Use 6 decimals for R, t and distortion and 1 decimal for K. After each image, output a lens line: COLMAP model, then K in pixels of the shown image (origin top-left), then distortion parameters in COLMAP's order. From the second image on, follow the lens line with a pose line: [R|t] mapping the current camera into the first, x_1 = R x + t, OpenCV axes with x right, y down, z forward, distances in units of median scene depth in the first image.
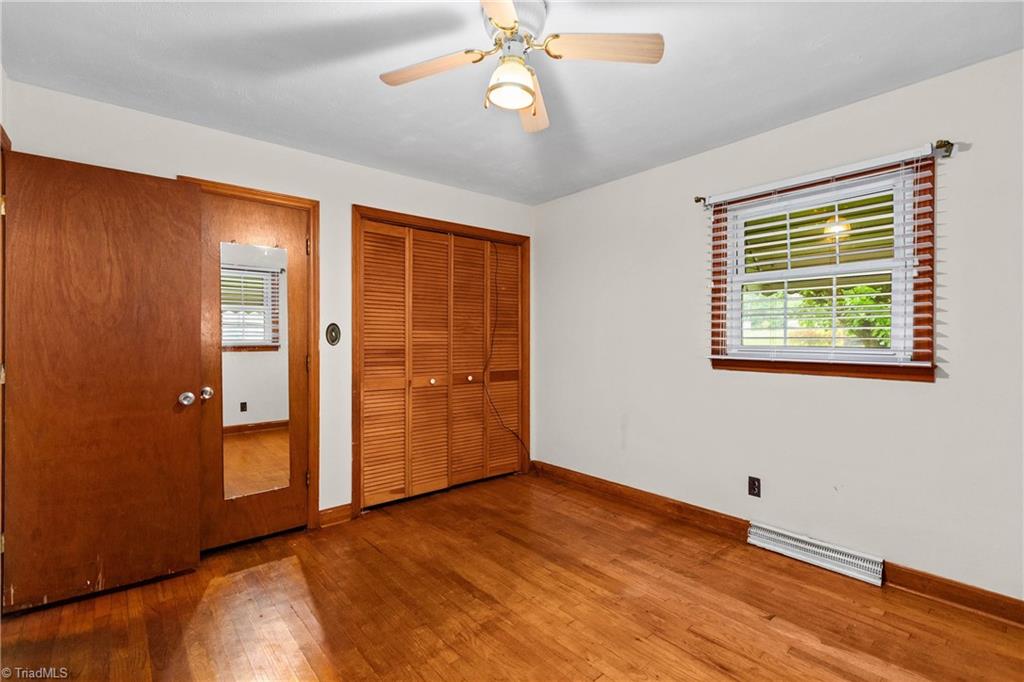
lens RADIAL K [[461.7, 0, 507.1], [0, 461.7, 351.1], [0, 0, 1]] dist [-0.000852, -0.000015]
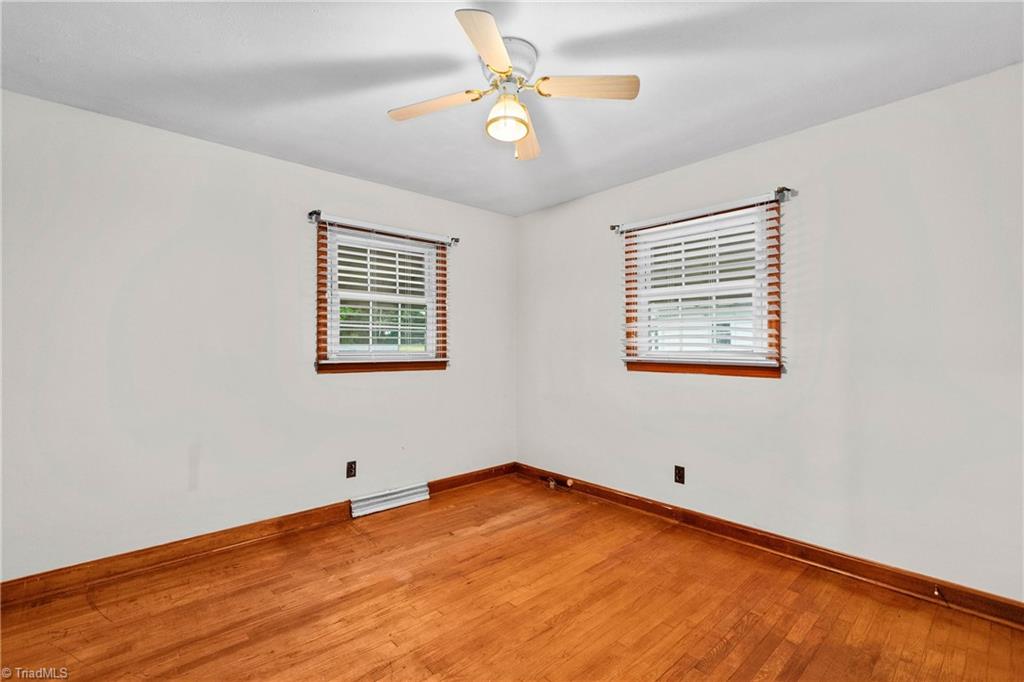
lens RADIAL K [[461.7, 0, 507.1], [0, 461.7, 351.1], [0, 0, 1]] dist [-0.000852, -0.000015]
pose [[-0.035176, -0.011666, 0.999313, -0.712932], [0.030605, 0.999450, 0.012745, -0.015562], [-0.998912, 0.031032, -0.034799, 0.675362]]
